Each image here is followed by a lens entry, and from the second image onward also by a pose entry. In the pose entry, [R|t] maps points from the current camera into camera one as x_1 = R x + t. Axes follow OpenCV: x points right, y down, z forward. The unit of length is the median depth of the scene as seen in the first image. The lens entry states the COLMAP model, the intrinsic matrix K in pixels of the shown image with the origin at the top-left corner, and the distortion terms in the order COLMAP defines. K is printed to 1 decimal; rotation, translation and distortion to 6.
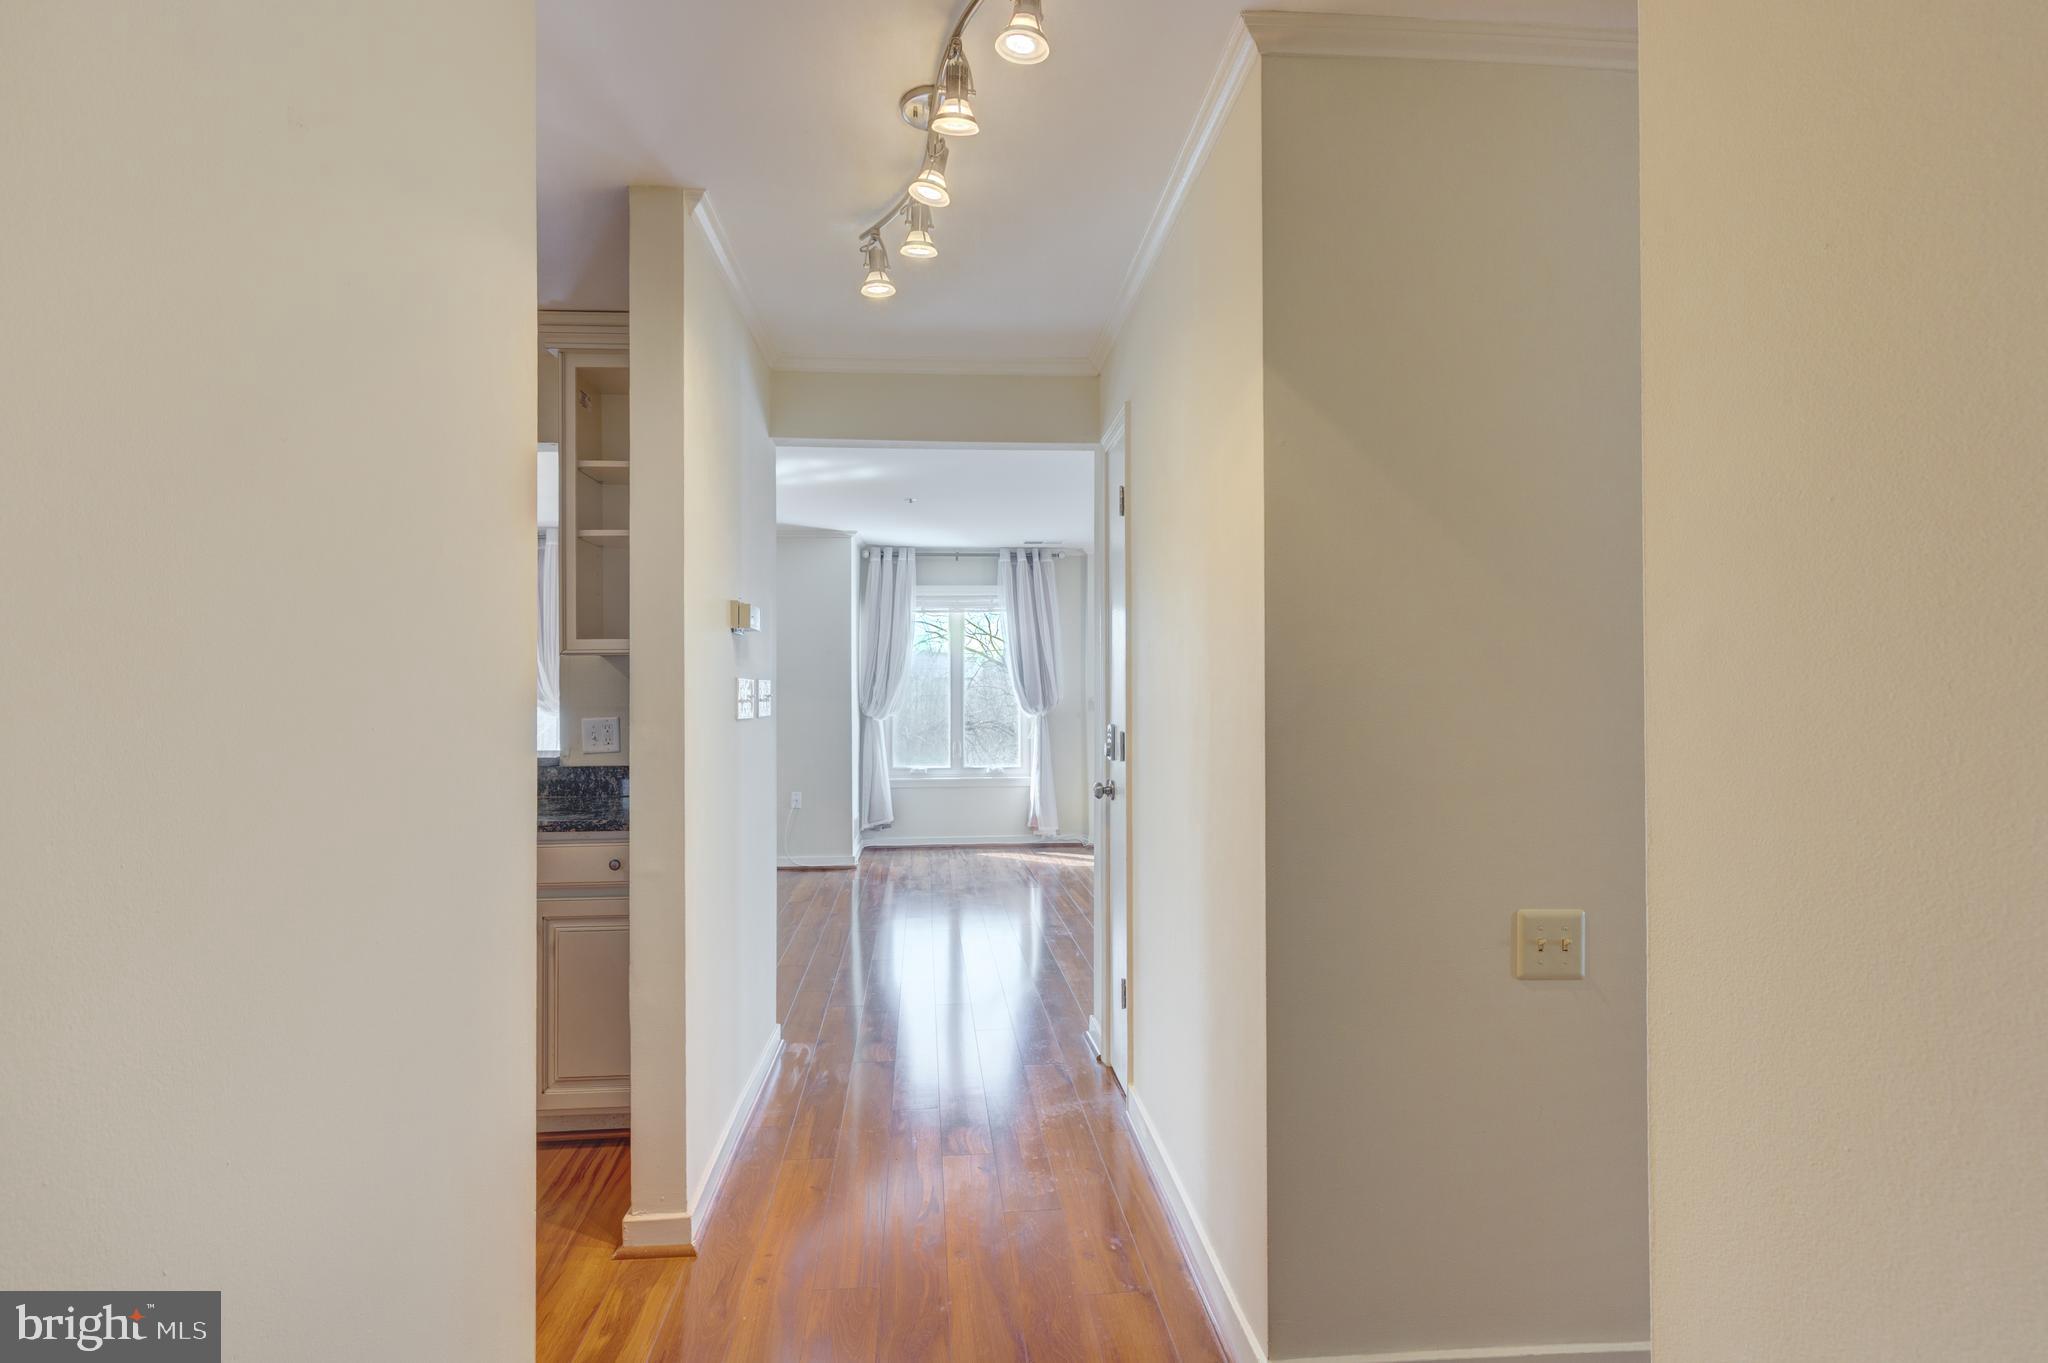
lens RADIAL K [[950.1, 0, 1017.9], [0, 950.1, 691.4], [0, 0, 1]] dist [0.003192, -0.000935]
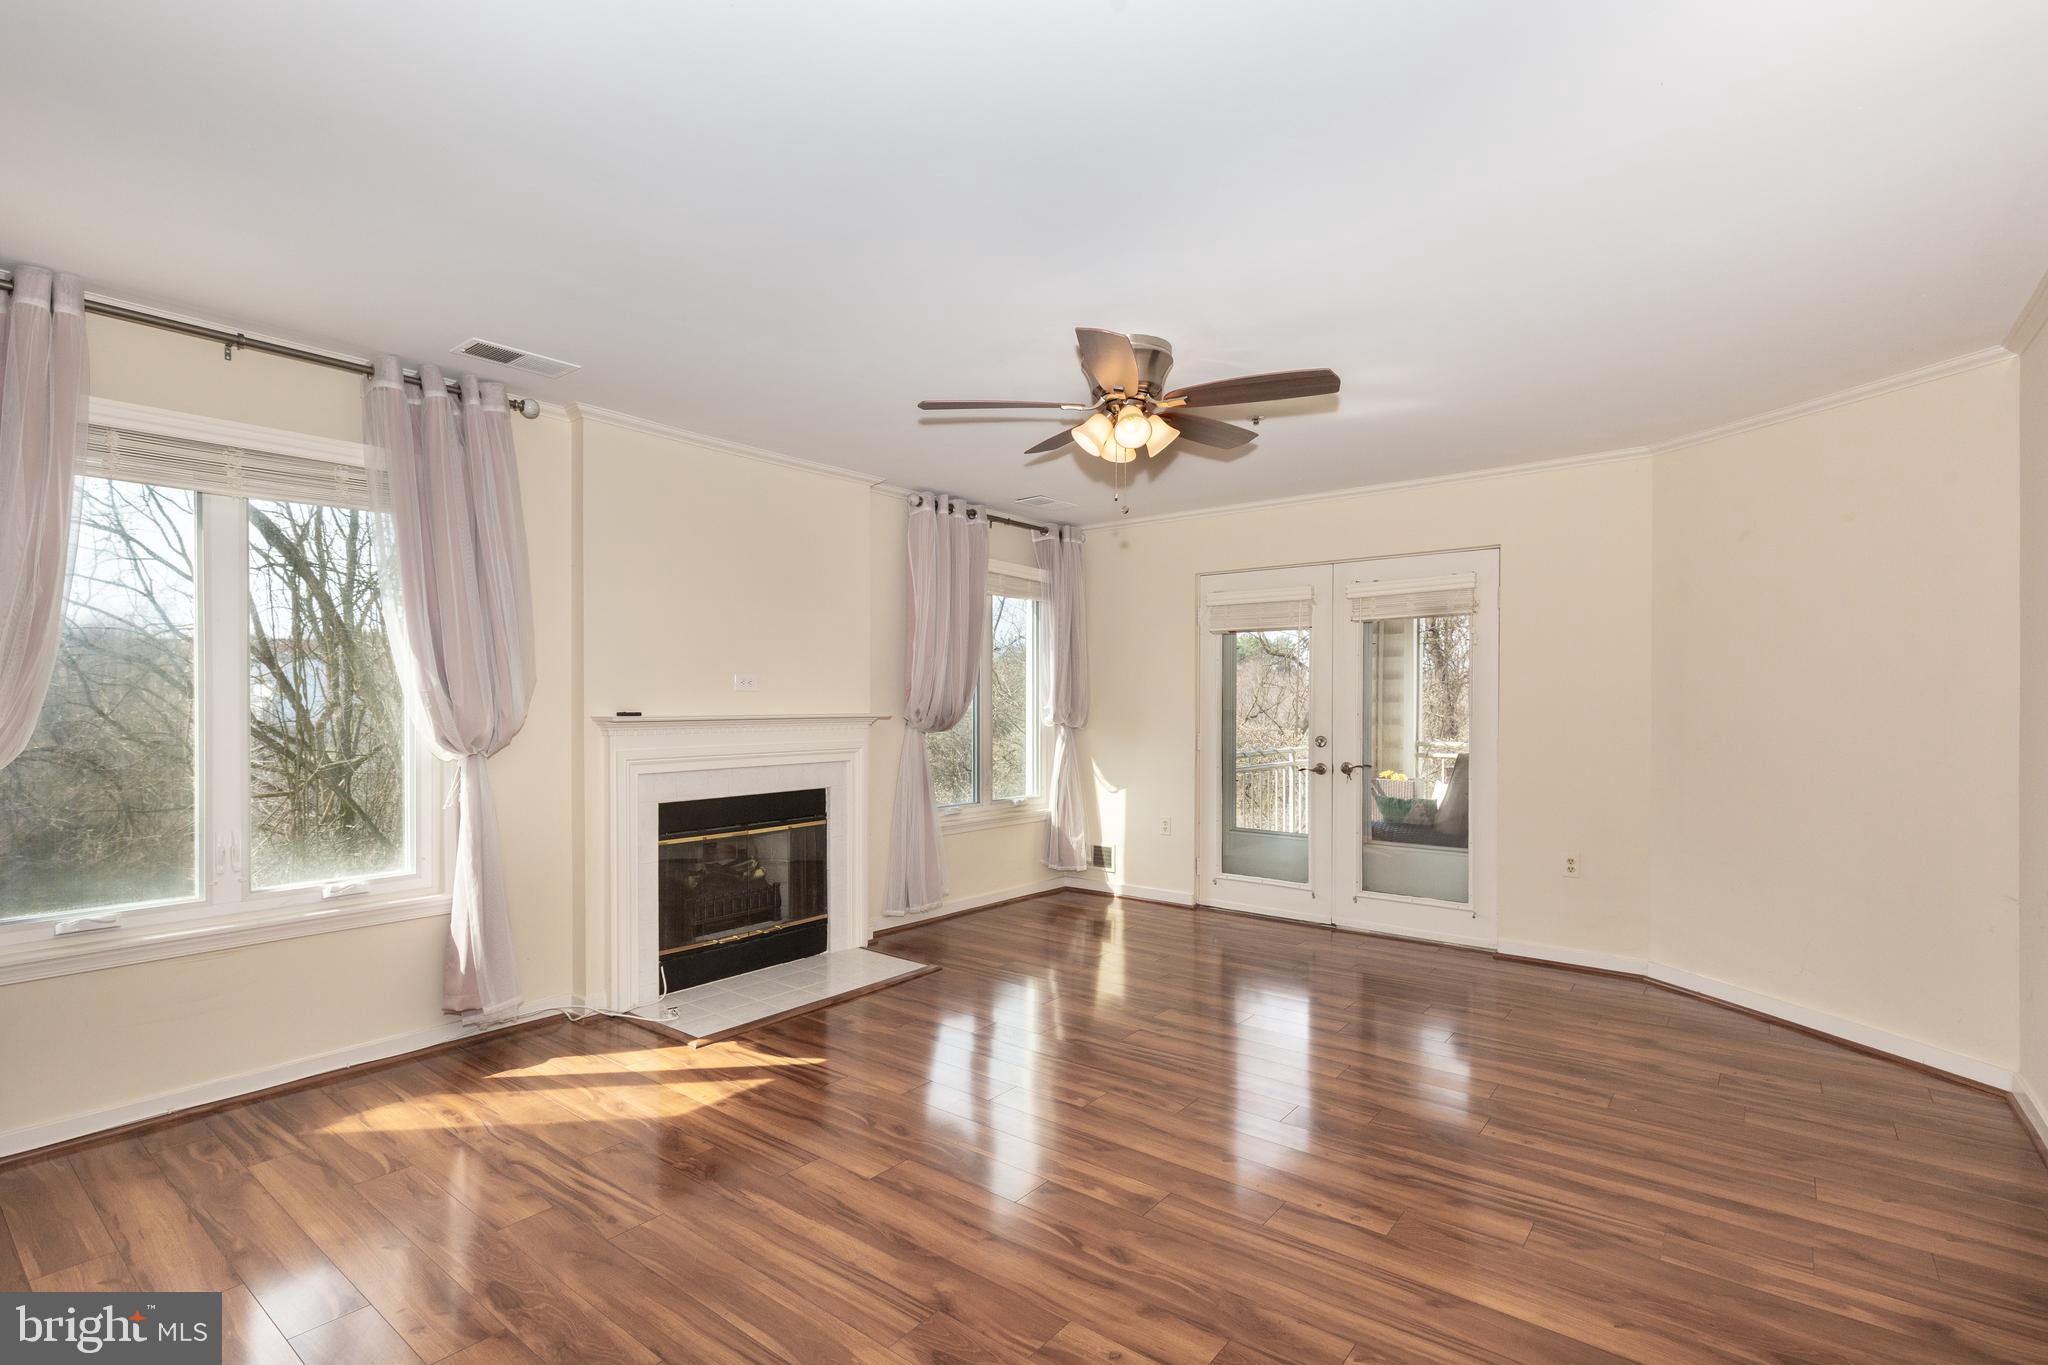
lens RADIAL K [[941.5, 0, 1027.1], [0, 941.5, 703.9], [0, 0, 1]] dist [0.016245, 0.000118]
pose [[0.691966, 0.001745, 0.721928, -0.122773], [-0.000234, 0.999998, -0.002193, 0.003034], [-0.721930, 0.001349, 0.691965, 0.517760]]
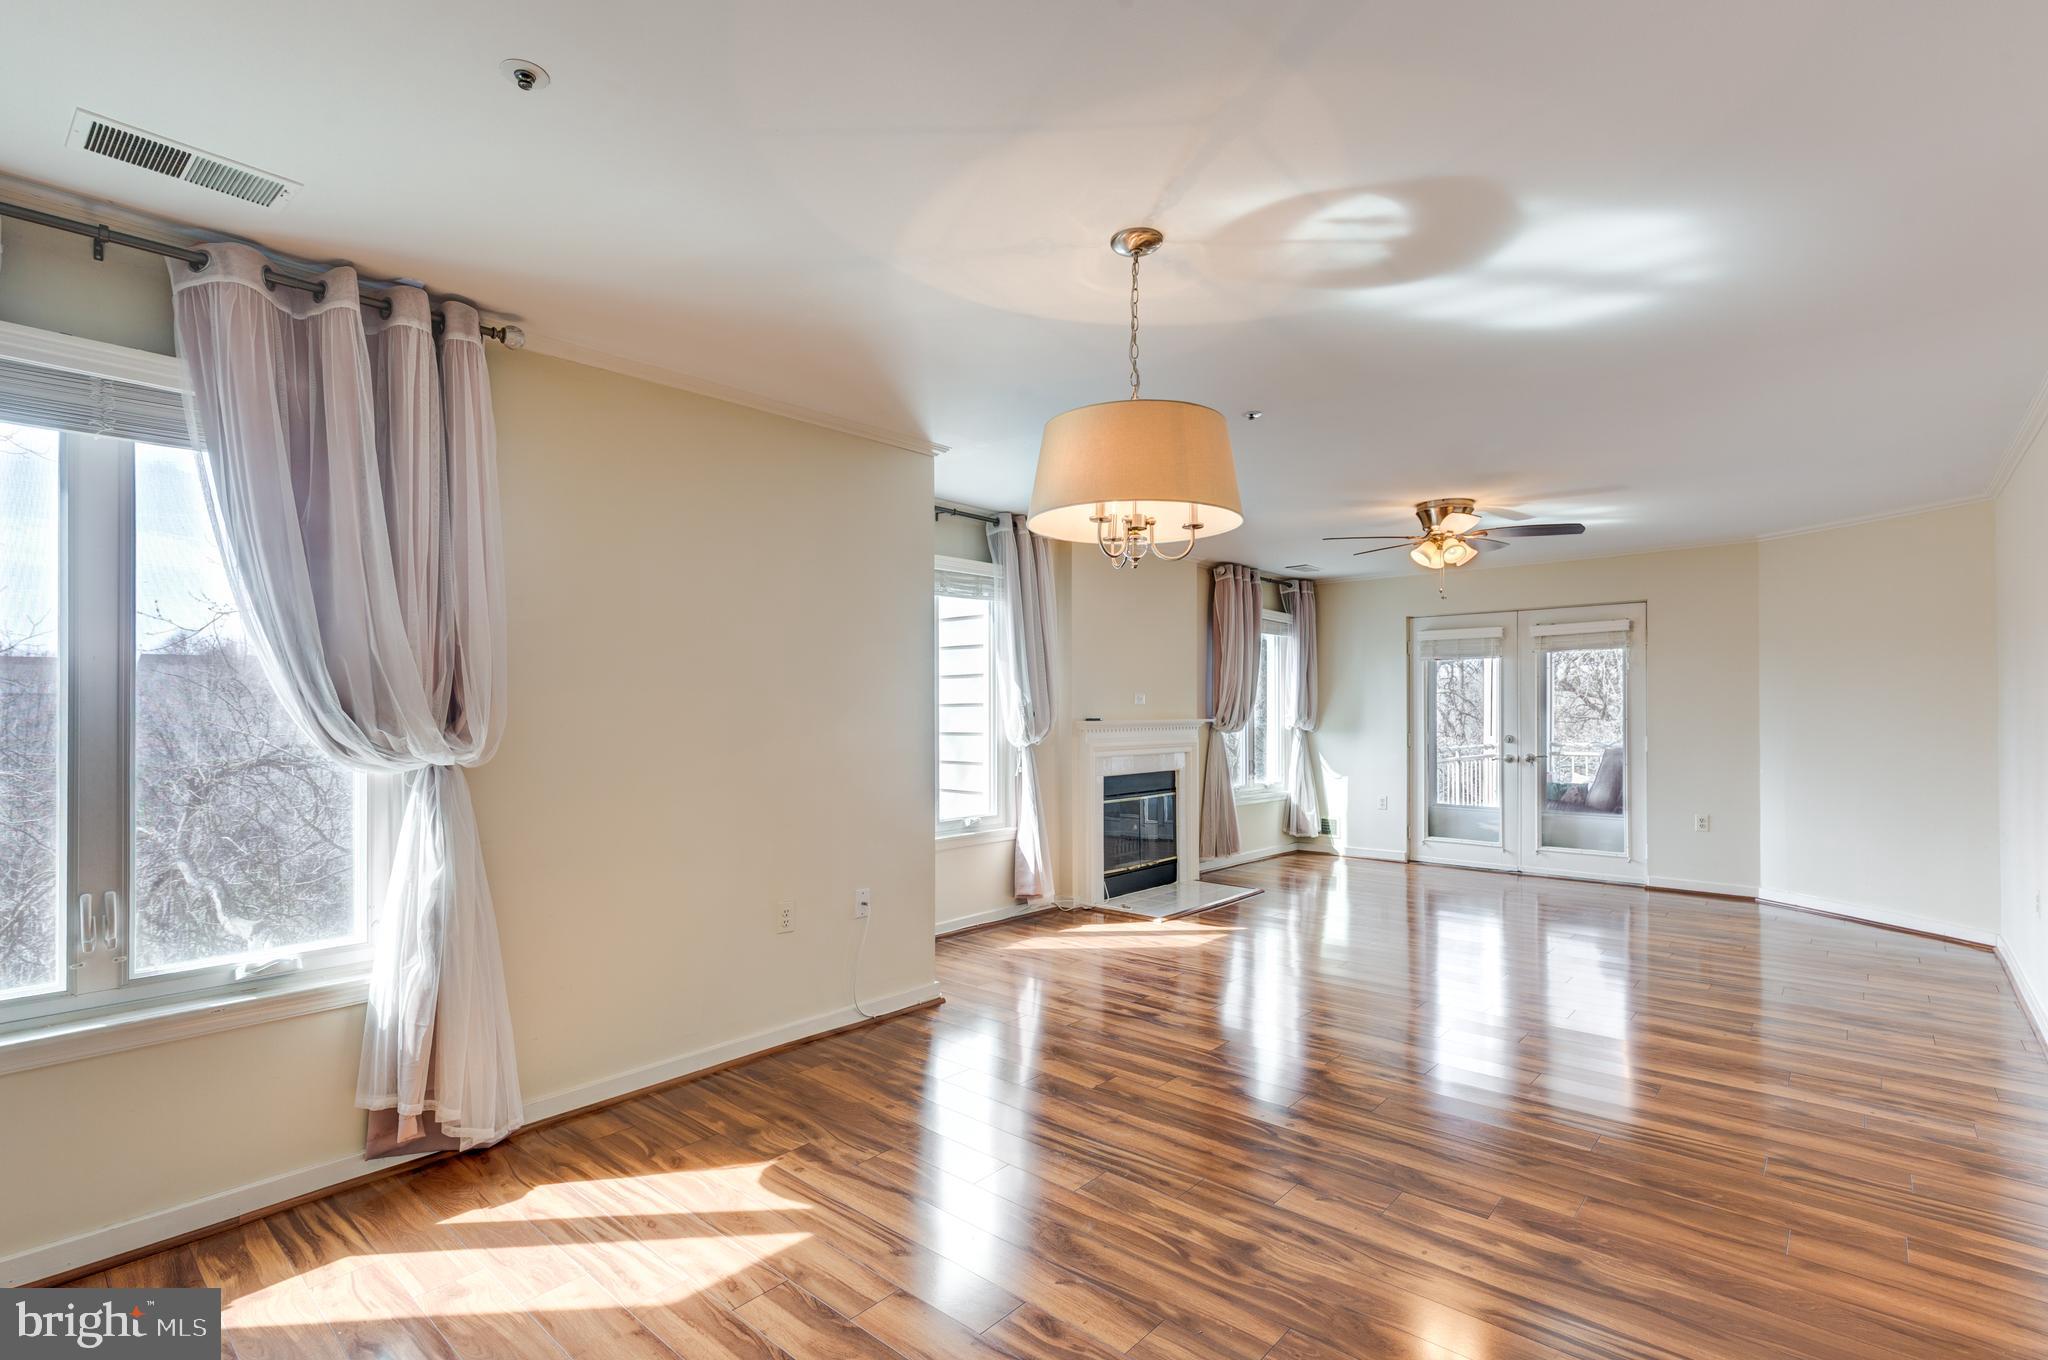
lens RADIAL K [[929.1, 0, 1018.7], [0, 929.1, 711.6], [0, 0, 1]] dist [0.001018, 0.000173]
pose [[0.738177, 0.000476, 0.674607, -0.489756], [0.003283, 0.999985, -0.004299, 0.002640], [-0.674599, 0.005388, 0.738164, 0.477748]]
